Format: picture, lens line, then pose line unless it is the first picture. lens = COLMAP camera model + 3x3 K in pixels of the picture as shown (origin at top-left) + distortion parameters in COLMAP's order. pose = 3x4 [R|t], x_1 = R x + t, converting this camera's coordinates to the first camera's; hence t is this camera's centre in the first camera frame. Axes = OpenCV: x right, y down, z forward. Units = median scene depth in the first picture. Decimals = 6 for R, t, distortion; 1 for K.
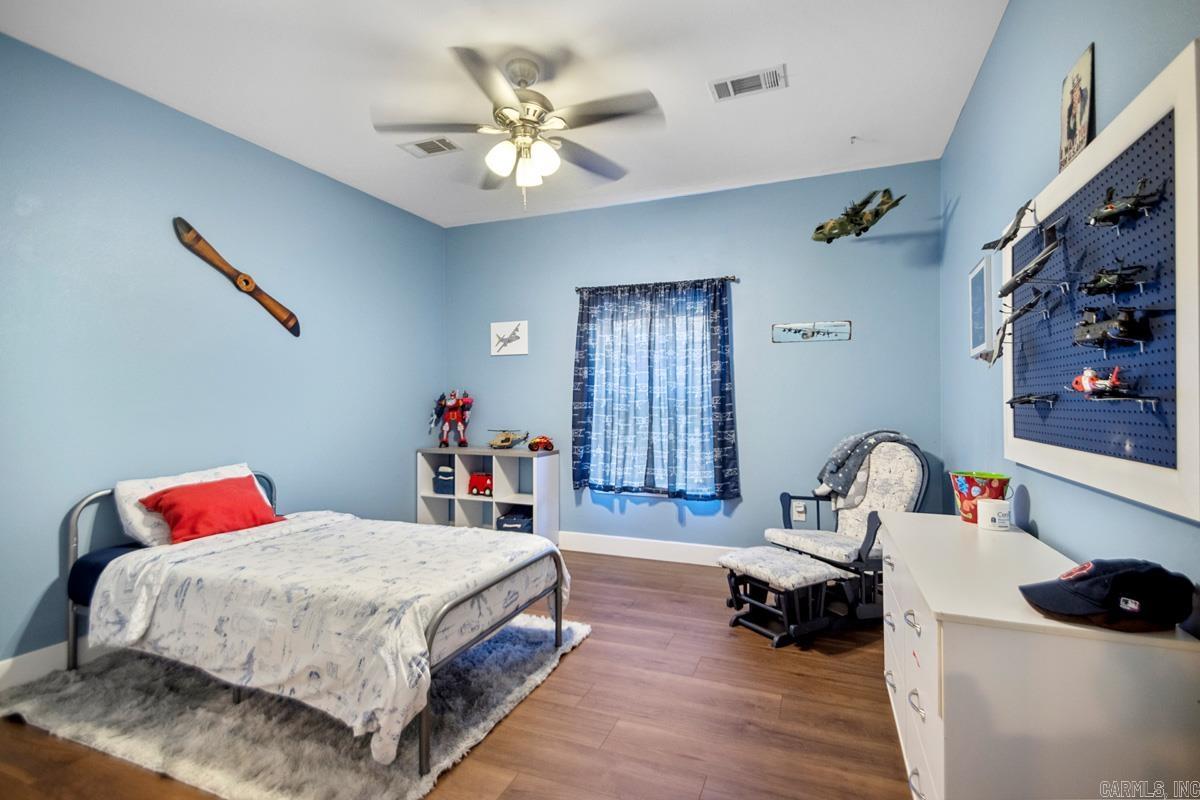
lens RADIAL K [[563.0, 0, 602.3], [0, 563.0, 401.1], [0, 0, 1]] dist [0.036058, -0.016449]
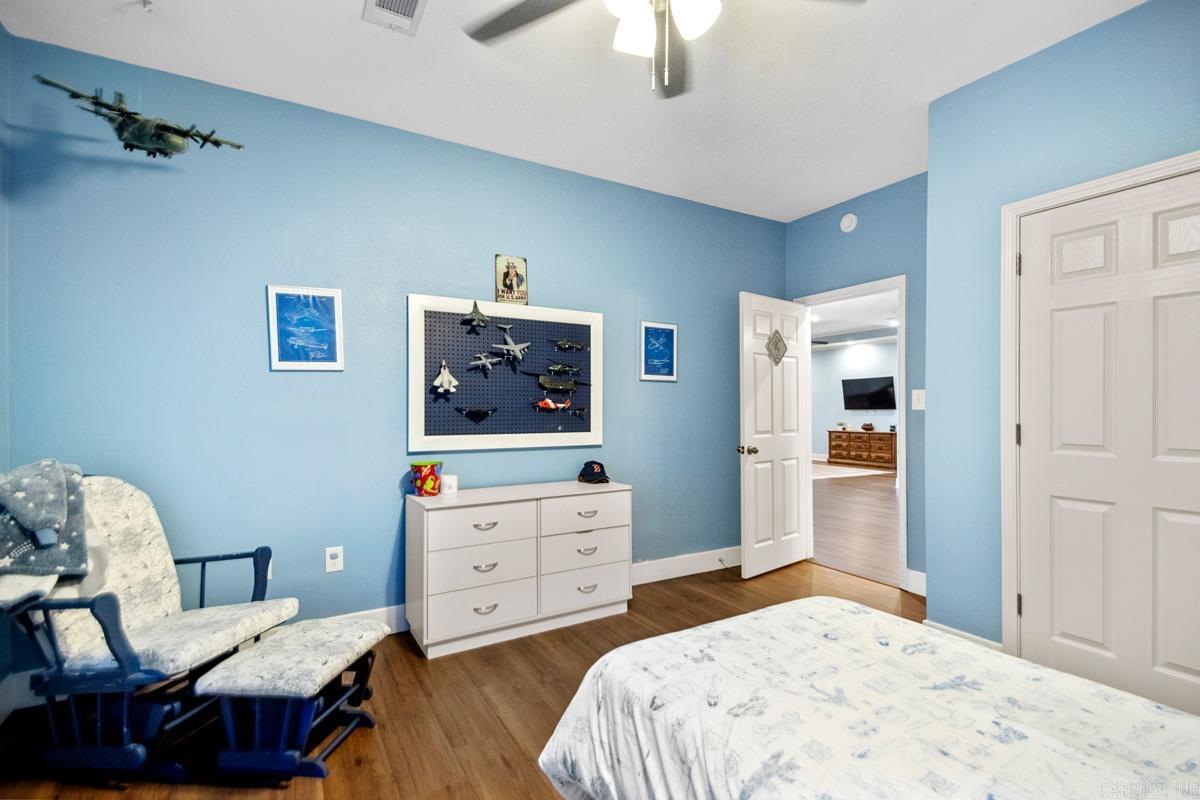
lens RADIAL K [[563.0, 0, 600.8], [0, 563.0, 405.4], [0, 0, 1]] dist [0.036058, -0.016449]
pose [[-0.792465, 0.013516, 0.609768, -0.530597], [0.008170, 0.999900, -0.011545, -0.000004], [-0.609863, -0.004168, -0.792496, 1.739112]]
